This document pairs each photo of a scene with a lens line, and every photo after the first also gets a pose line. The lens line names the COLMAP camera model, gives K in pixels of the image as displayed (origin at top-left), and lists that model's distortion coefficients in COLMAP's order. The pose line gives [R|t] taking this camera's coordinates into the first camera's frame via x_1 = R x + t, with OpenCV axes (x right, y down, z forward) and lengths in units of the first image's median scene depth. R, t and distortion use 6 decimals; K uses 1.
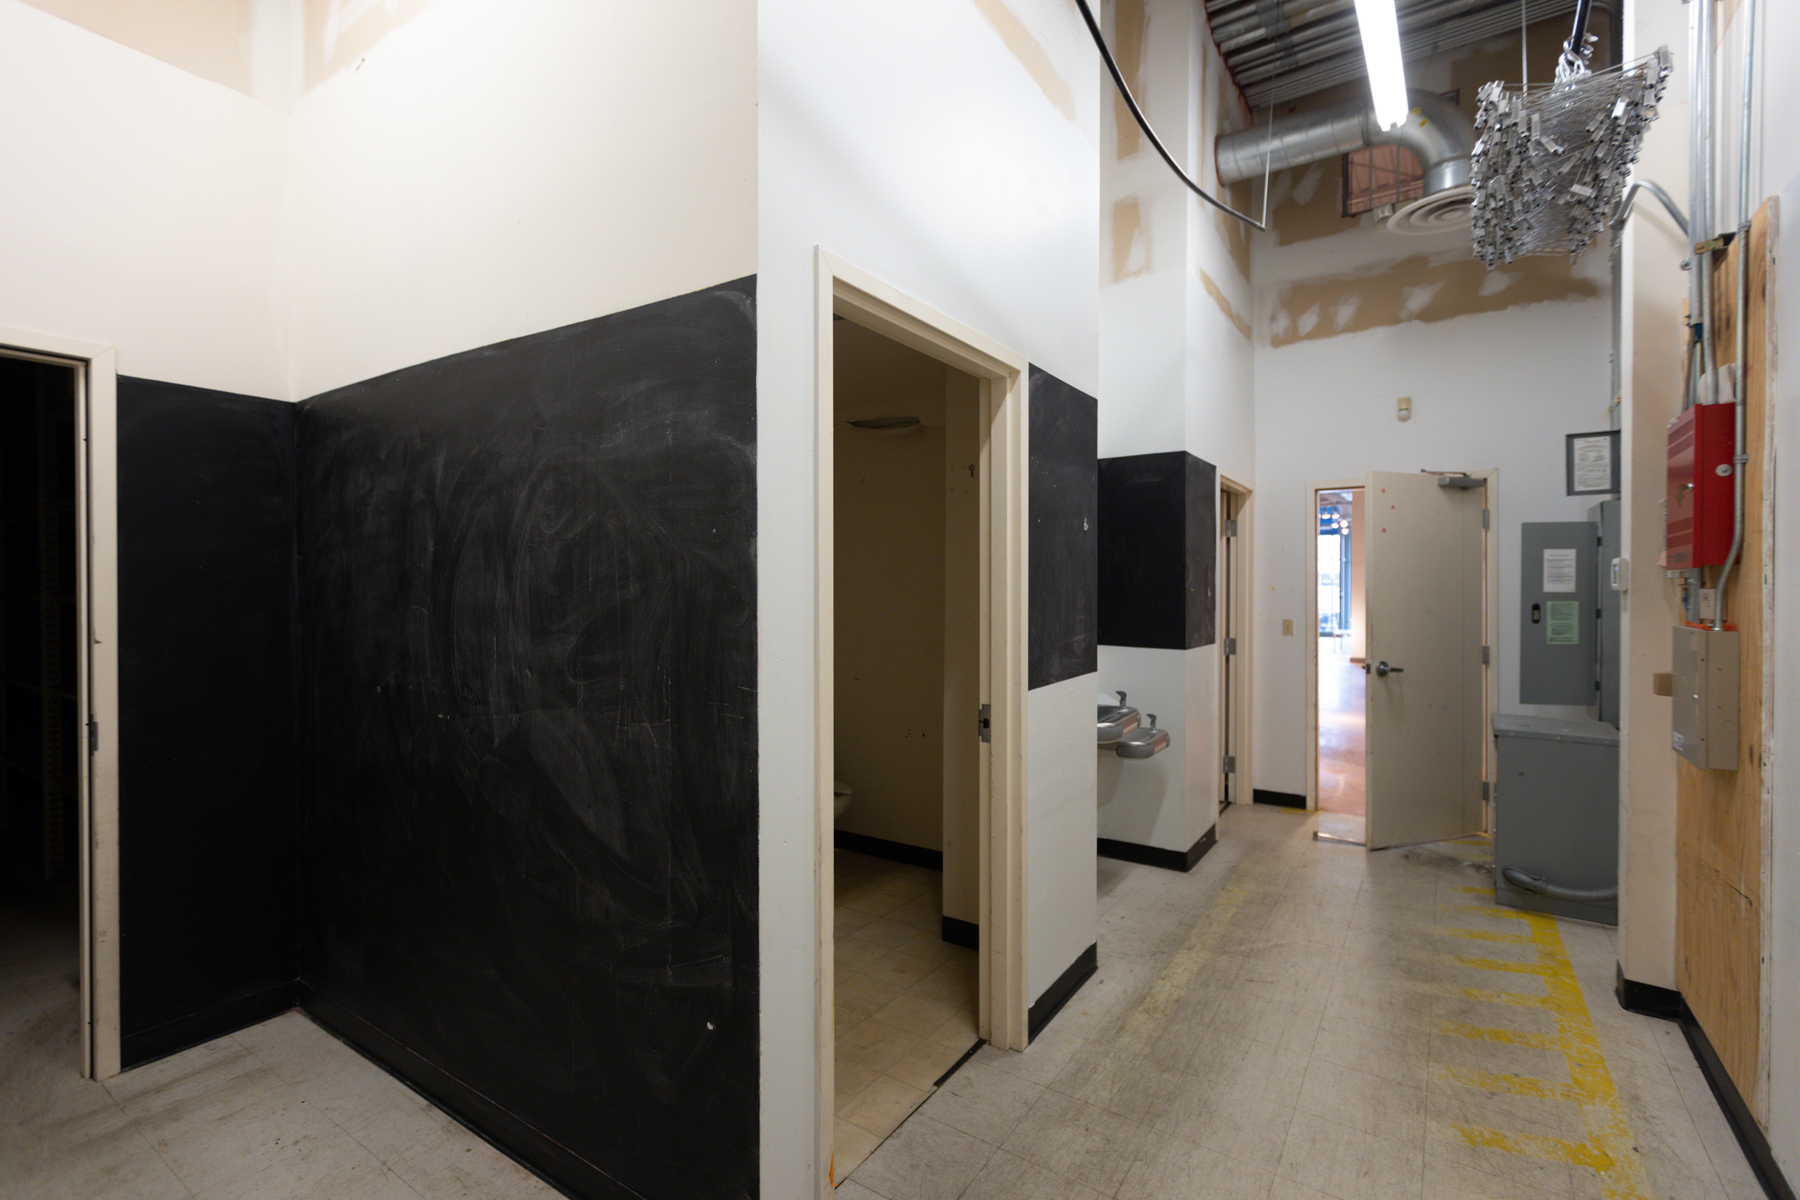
lens RADIAL K [[800.7, 0, 901.9], [0, 800.7, 595.8], [0, 0, 1]] dist [-0.000371, -0.000309]
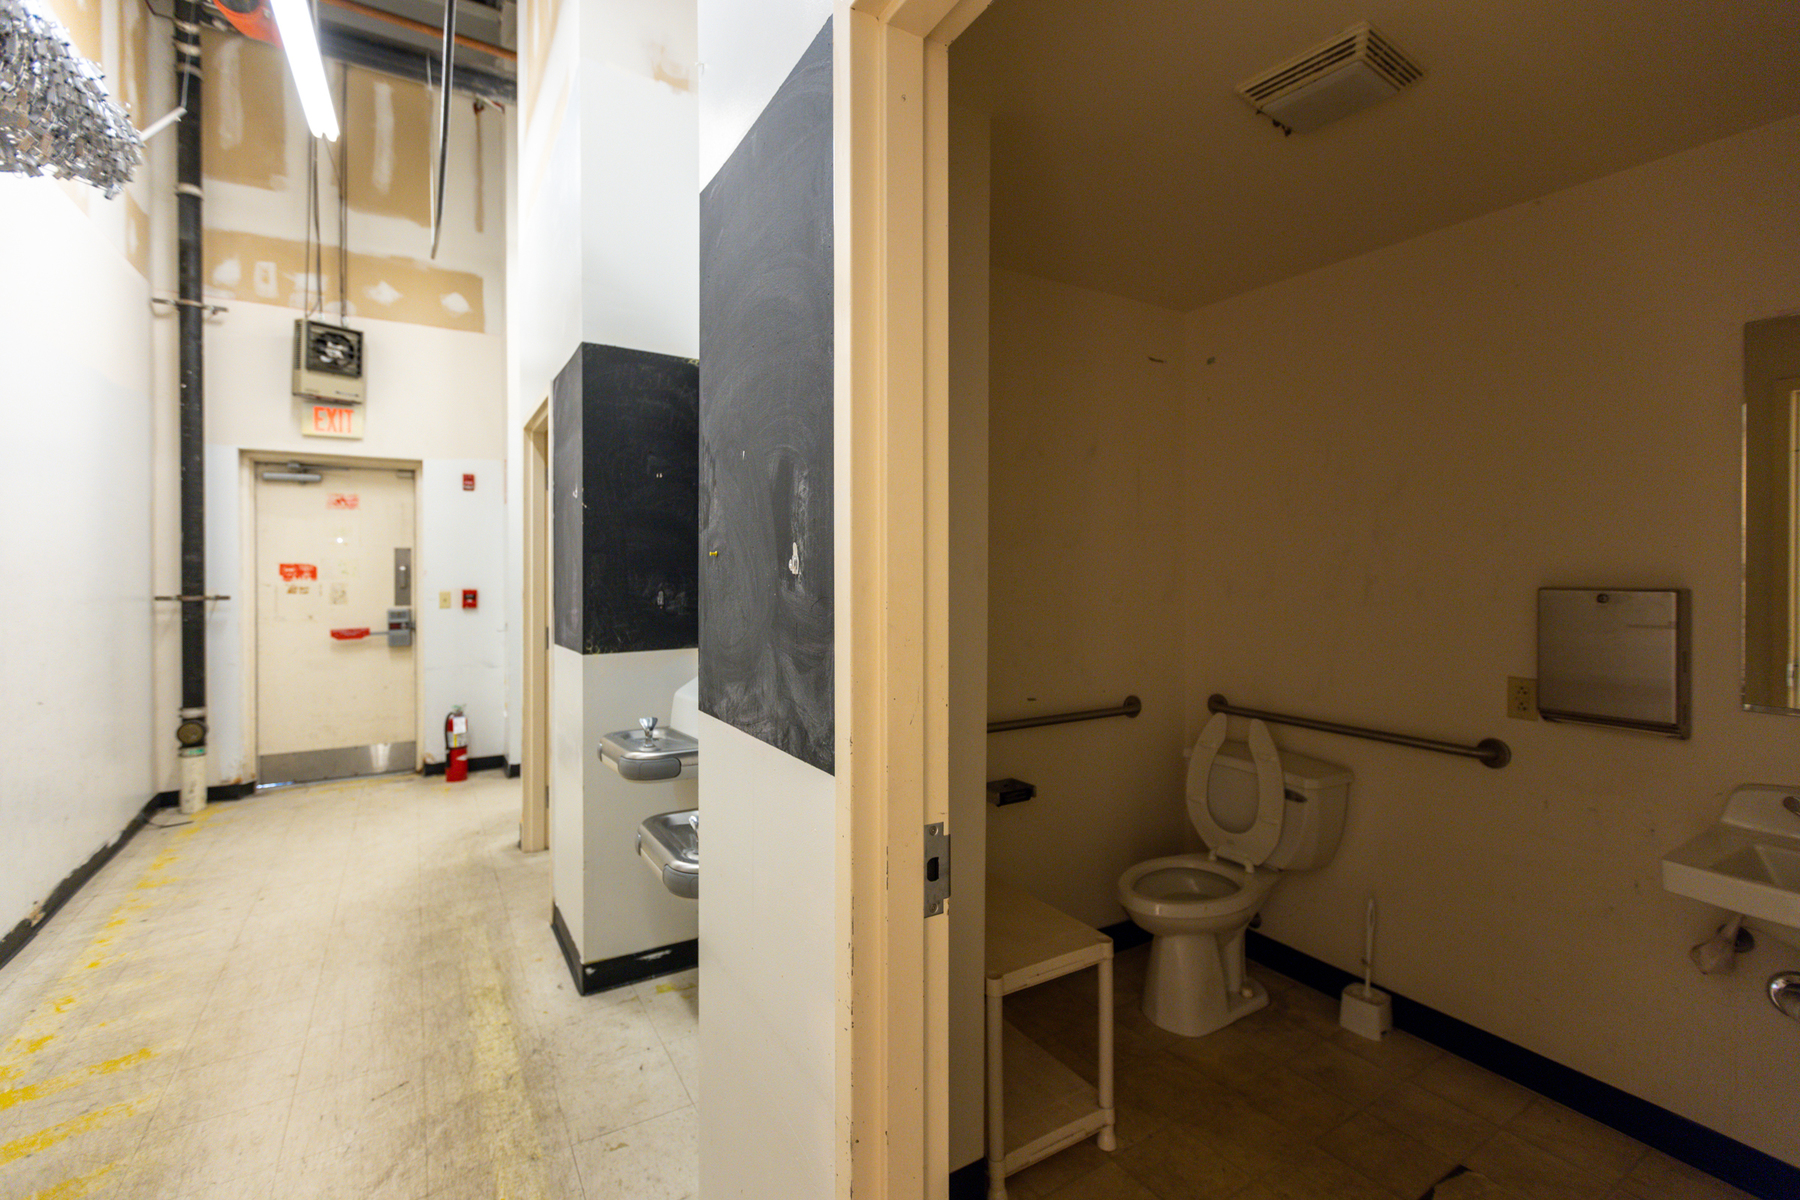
lens RADIAL K [[800.7, 0, 900.2], [0, 800.7, 583.1], [0, 0, 1]] dist [-0.000371, -0.000309]
pose [[-0.409857, 0.017304, -0.911985, 0.950429], [-0.006708, 0.999736, 0.021984, -0.005754], [0.912125, 0.015128, -0.409633, 1.783537]]
